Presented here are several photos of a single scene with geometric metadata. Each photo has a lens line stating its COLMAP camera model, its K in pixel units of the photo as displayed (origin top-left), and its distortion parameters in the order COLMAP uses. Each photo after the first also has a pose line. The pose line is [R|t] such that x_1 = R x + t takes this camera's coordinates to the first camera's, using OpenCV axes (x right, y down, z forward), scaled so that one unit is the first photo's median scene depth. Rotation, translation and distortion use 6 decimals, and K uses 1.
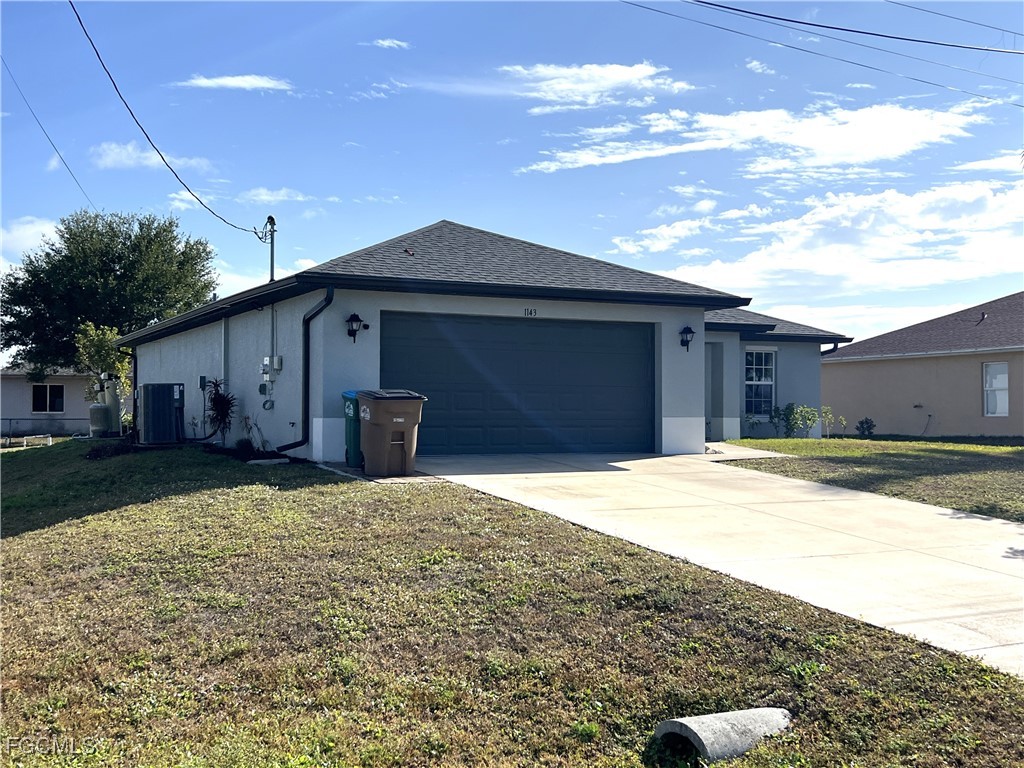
lens RADIAL K [[1247.0, 0, 486.7], [0, 1247.0, 408.6], [0, 0, 1]] dist [0.076364, 0.003793]
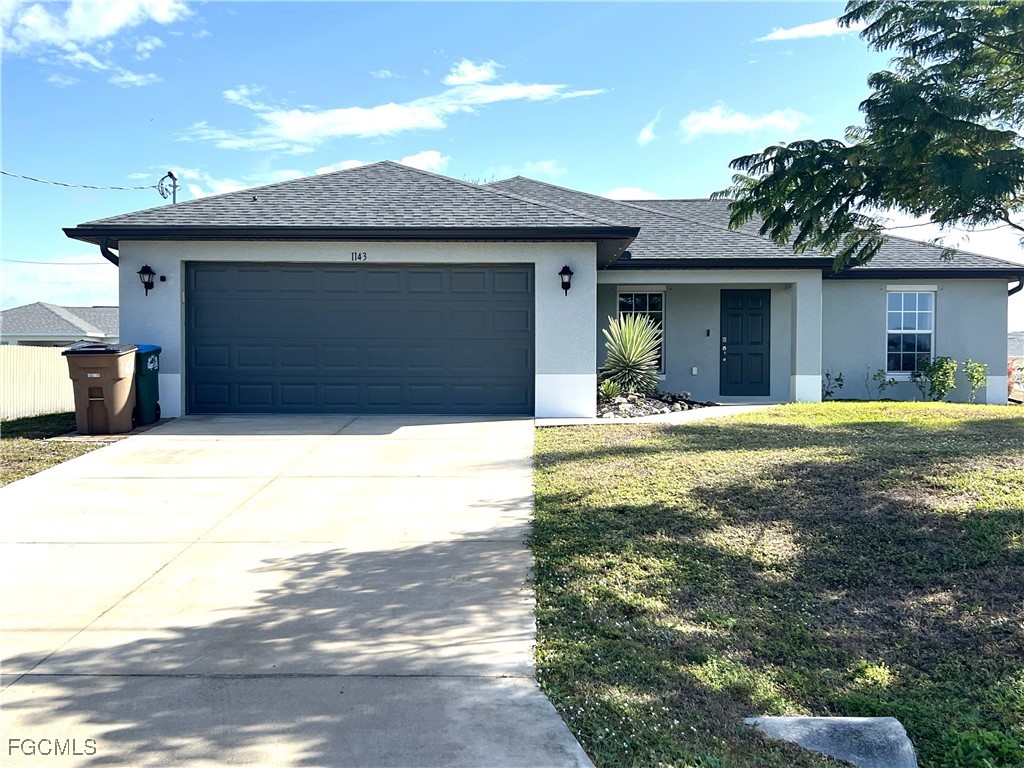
lens RADIAL K [[1247.0, 0, 486.7], [0, 1247.0, 408.6], [0, 0, 1]] dist [0.076364, 0.003793]
pose [[0.876995, 0.014194, -0.480290, 0.439579], [0.001039, 0.999505, 0.031436, 0.003058], [0.480499, -0.028068, 0.876546, 0.204908]]
